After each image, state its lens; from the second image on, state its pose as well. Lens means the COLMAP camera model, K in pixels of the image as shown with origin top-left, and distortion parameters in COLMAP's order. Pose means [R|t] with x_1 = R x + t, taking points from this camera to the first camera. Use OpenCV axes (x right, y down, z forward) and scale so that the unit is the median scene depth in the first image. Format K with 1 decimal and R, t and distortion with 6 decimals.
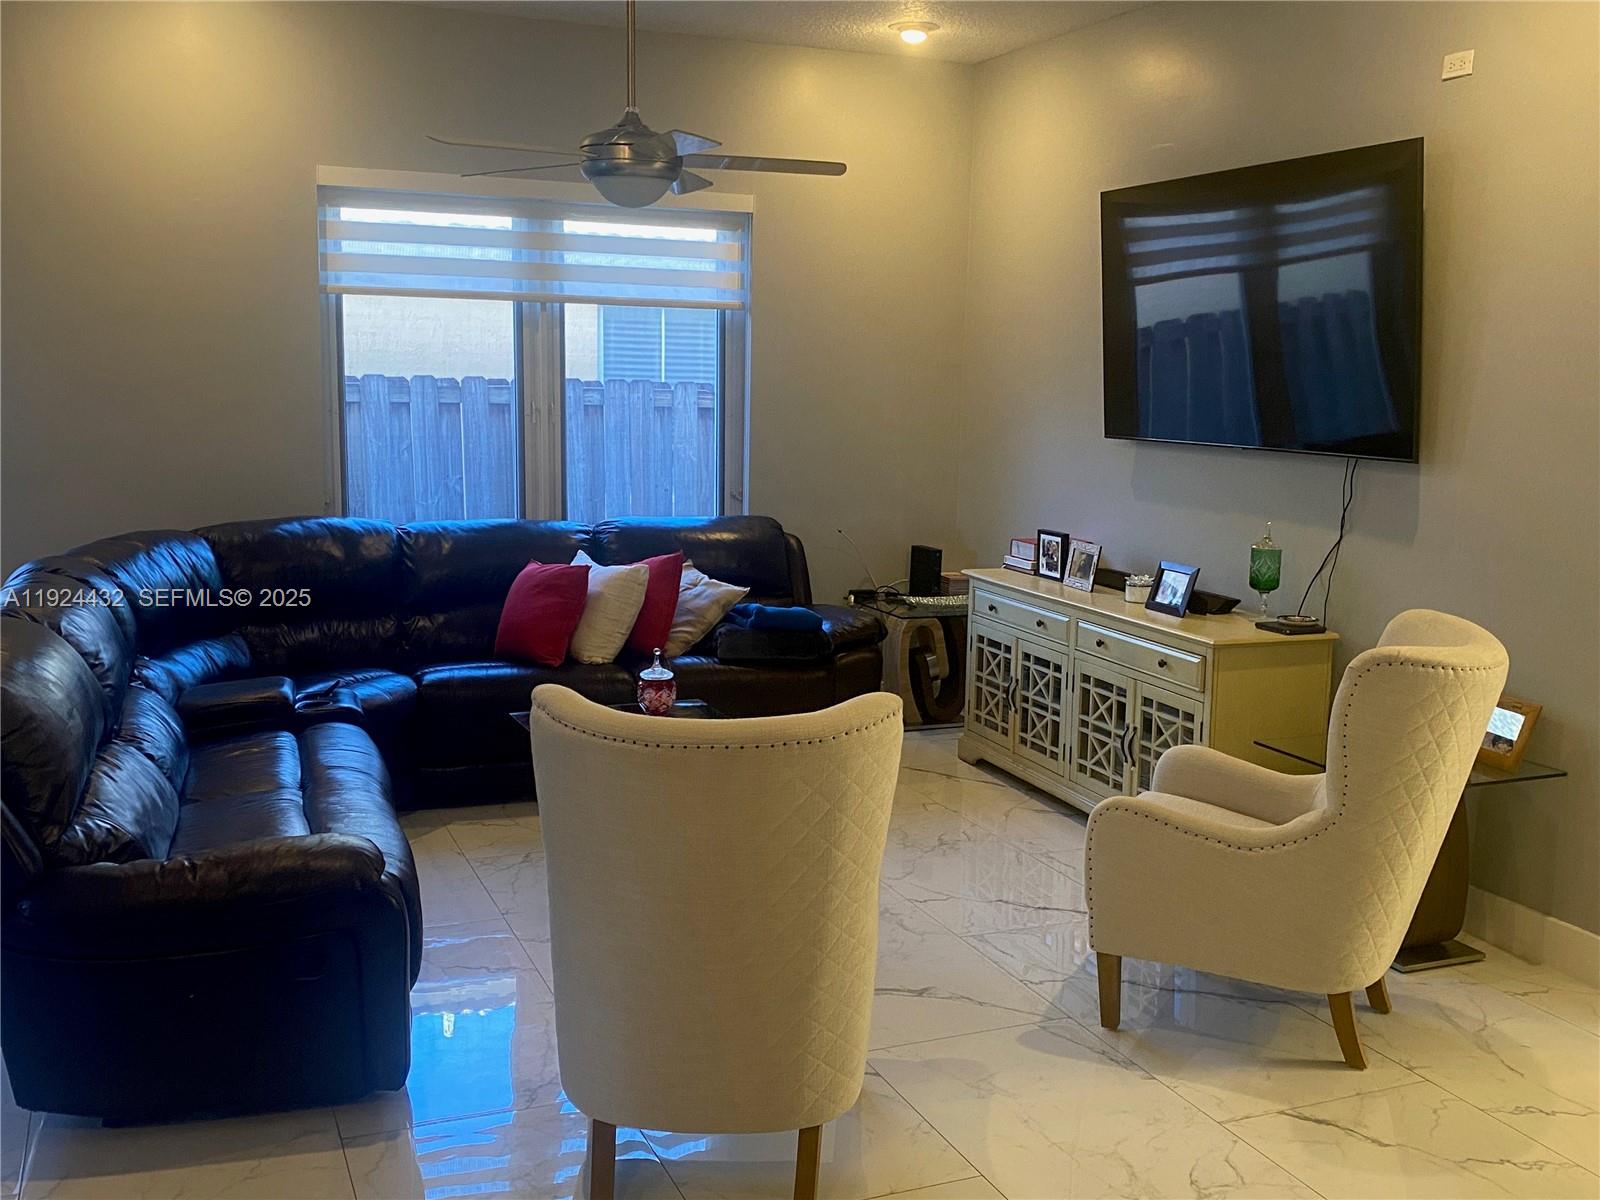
lens RADIAL K [[1547.5, 0, 800.0], [0, 1547.5, 600.0], [0, 0, 1]] dist [0.180592, -0.528711]
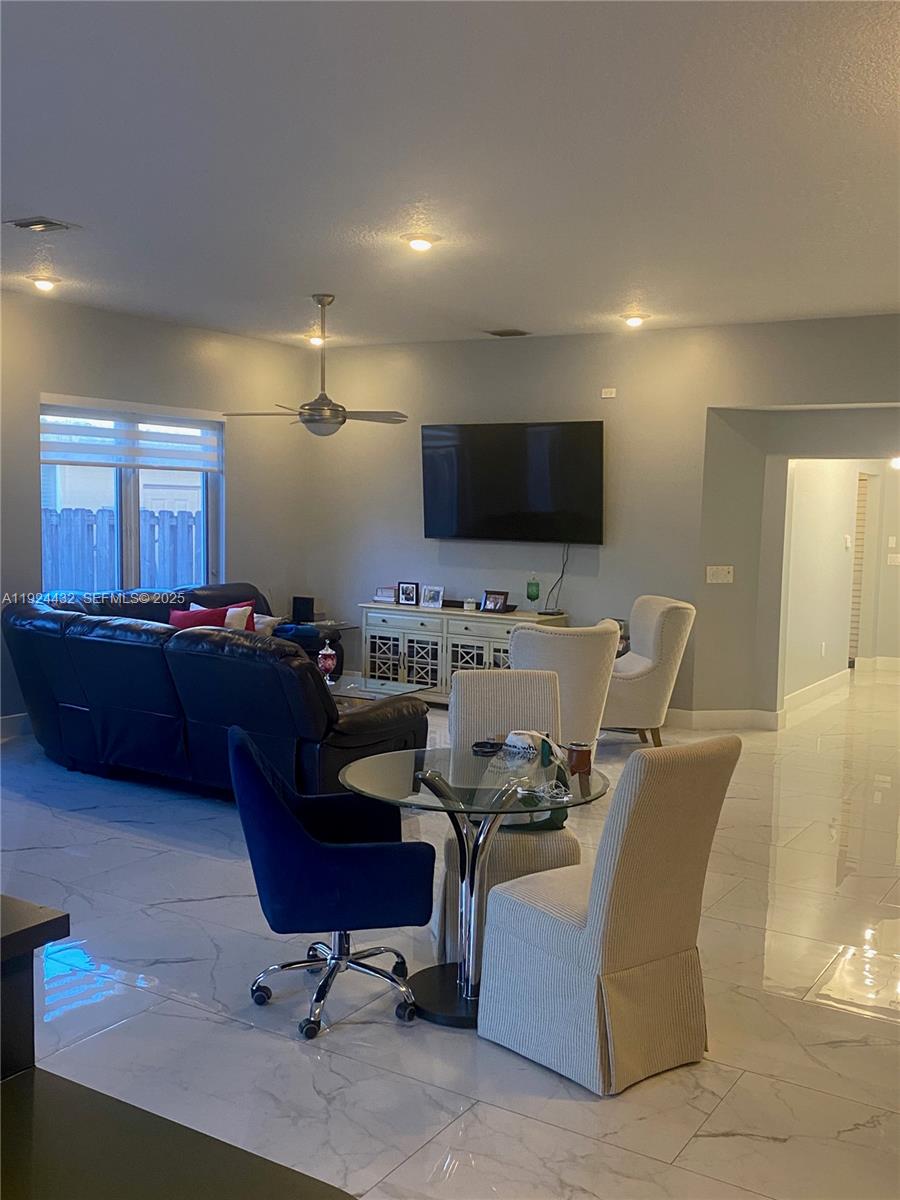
lens RADIAL K [[1160.7, 0, 464.1], [0, 1160.7, 601.9], [0, 0, 1]] dist [0.180592, -0.528711]
pose [[0.817241, -0.051011, 0.574034, -0.678221], [0.080640, 0.996397, -0.026263, 0.029583], [-0.570626, 0.067753, 0.818410, -0.329133]]
